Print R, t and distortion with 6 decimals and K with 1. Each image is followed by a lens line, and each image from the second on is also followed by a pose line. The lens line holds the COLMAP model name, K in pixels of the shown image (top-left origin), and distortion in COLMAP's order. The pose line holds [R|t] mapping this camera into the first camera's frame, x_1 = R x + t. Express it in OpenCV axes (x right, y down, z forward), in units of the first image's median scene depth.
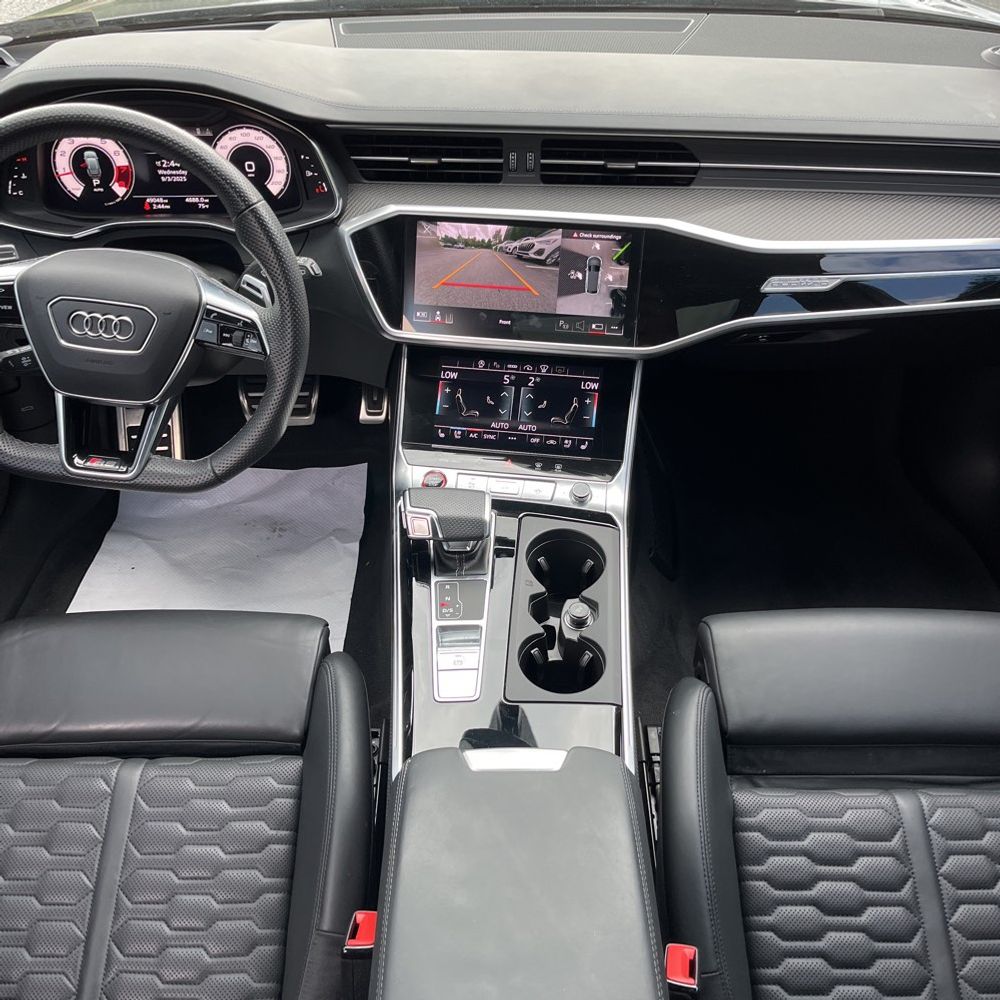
lens RADIAL K [[1052.1, 0, 500.0], [0, 1052.1, 500.0], [0, 0, 1]] dist [0.041479, -0.052179]
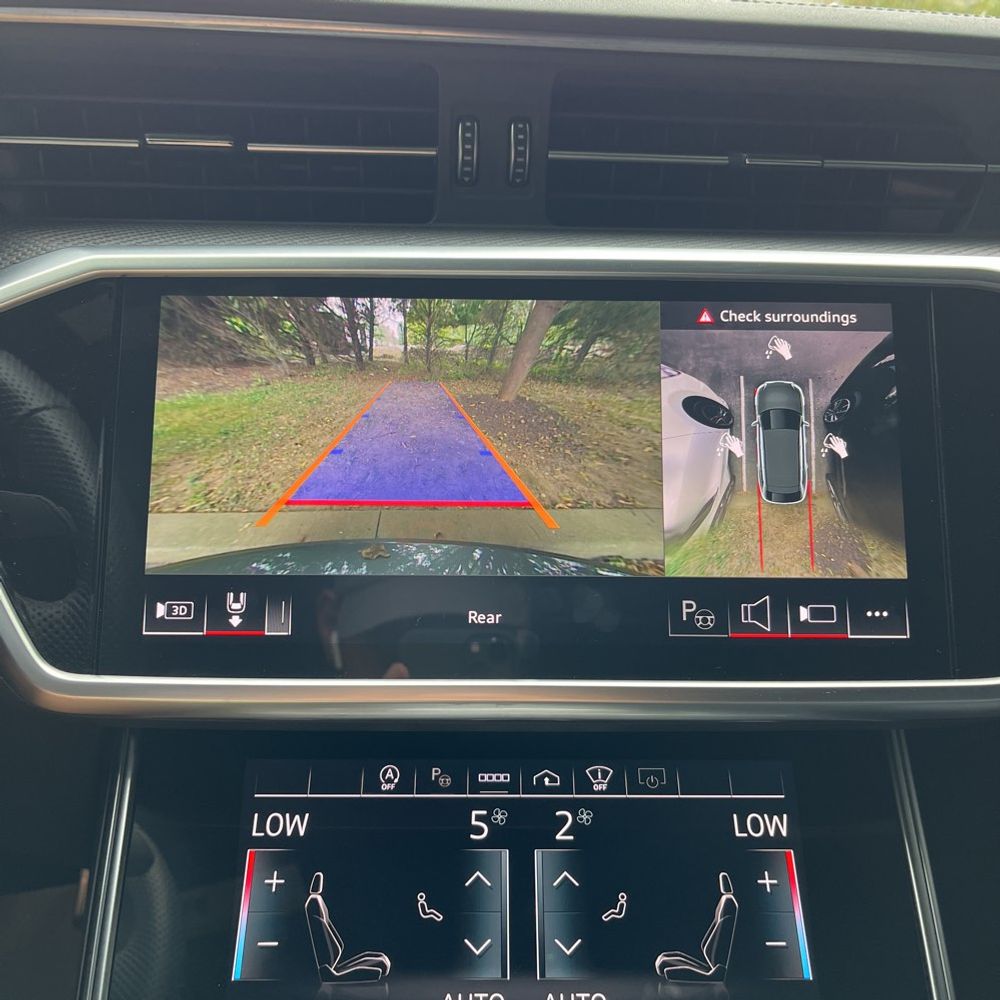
lens RADIAL K [[1052.1, 0, 500.0], [0, 1052.1, 500.0], [0, 0, 1]] dist [0.041479, -0.052179]
pose [[0.984438, -0.030047, 0.173147, -0.036621], [0.090332, 0.931663, -0.351914, -0.095063], [-0.150740, 0.362078, 0.919879, 0.696348]]
